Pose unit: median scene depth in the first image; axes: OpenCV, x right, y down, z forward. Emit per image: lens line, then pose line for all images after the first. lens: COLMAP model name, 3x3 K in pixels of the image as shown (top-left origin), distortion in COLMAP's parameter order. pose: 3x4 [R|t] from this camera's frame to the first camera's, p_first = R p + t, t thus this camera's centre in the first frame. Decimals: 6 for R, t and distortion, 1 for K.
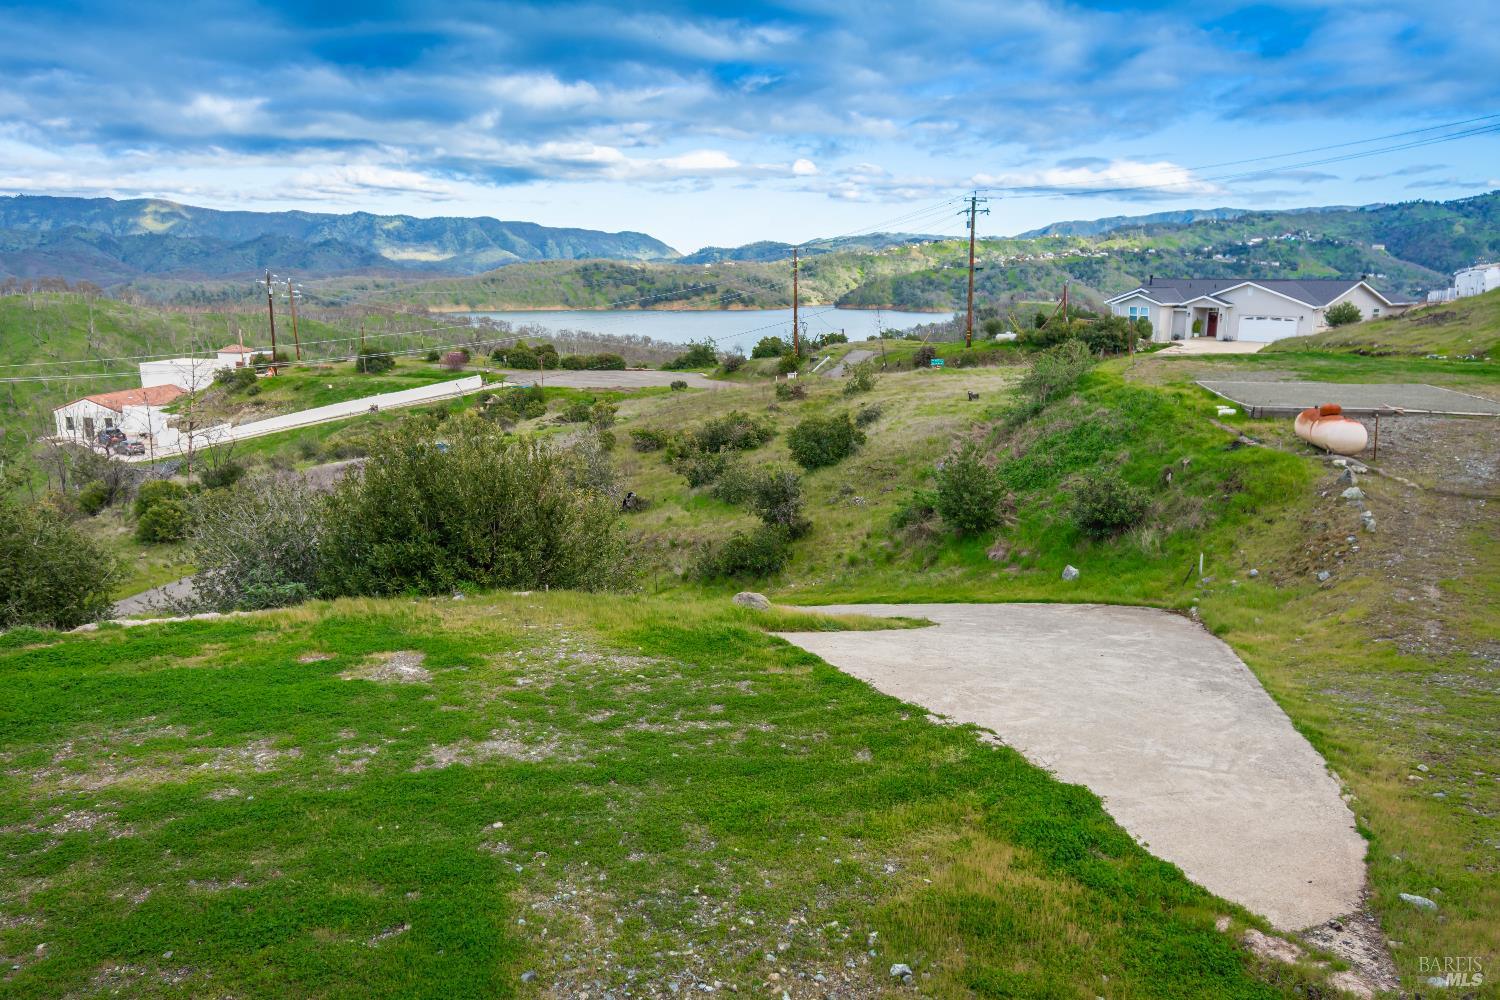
lens RADIAL K [[1164.4, 0, 750.0], [0, 1164.4, 500.0], [0, 0, 1]] dist [0.008282, -0.010572]
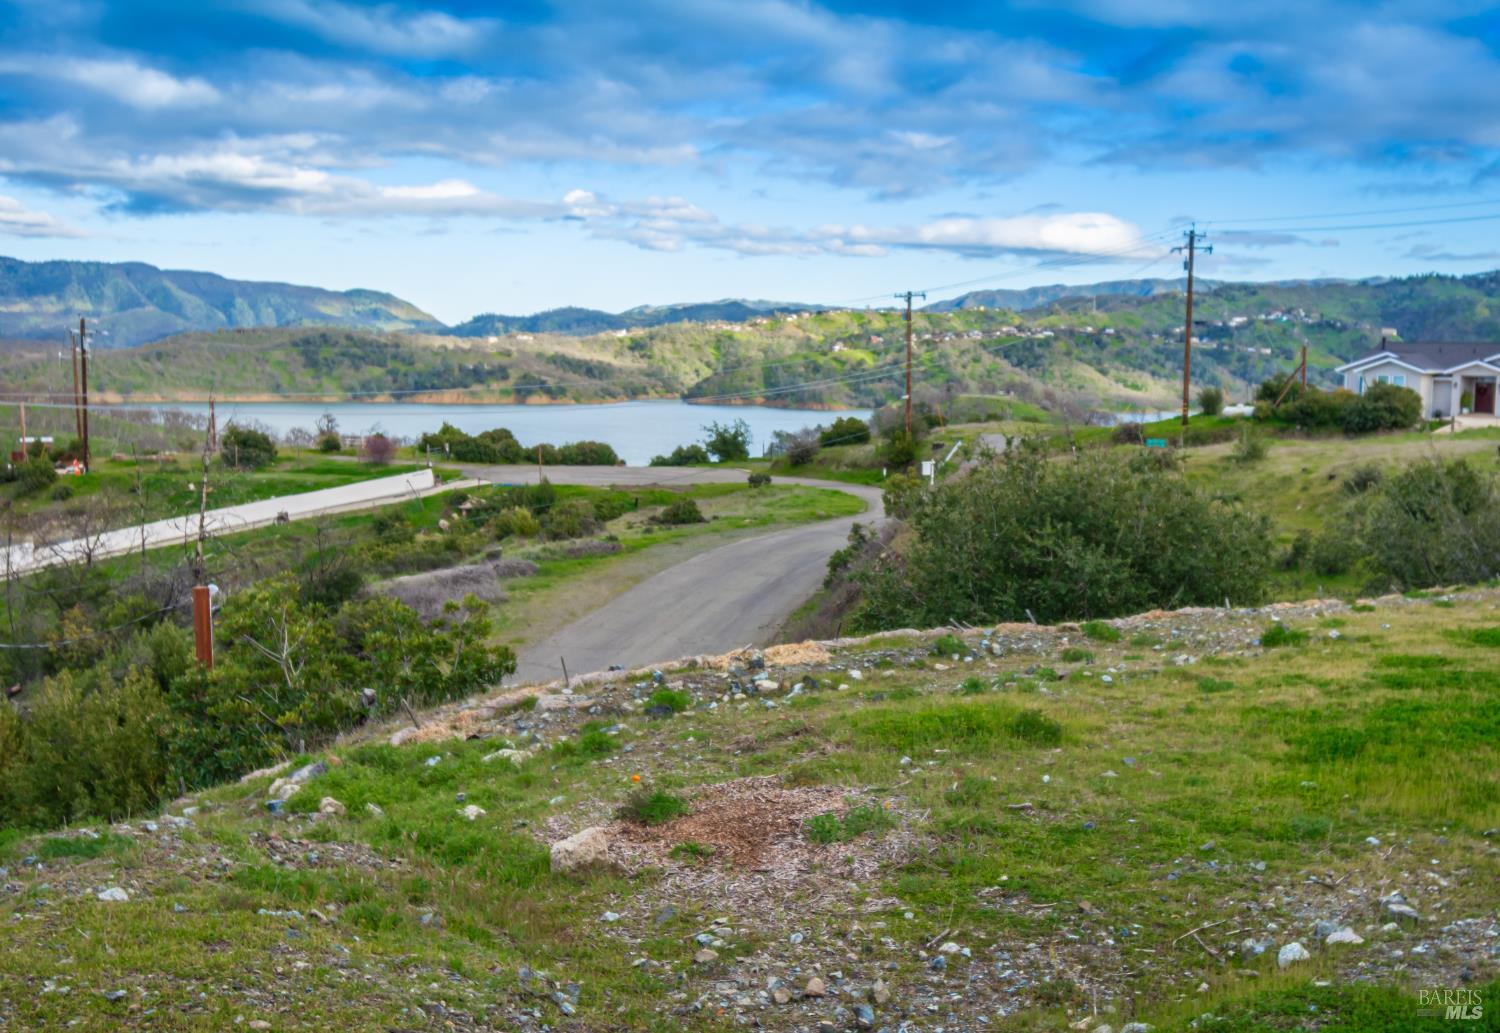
lens RADIAL K [[1729.9, 0, 750.0], [0, 1729.9, 516.5], [0, 0, 1]] dist [0.004972, -0.008402]
pose [[0.976315, -0.002504, 0.216339, -0.114384], [0.025837, 0.994127, -0.105091, 0.013375], [-0.214805, 0.108192, 0.970646, -0.008283]]
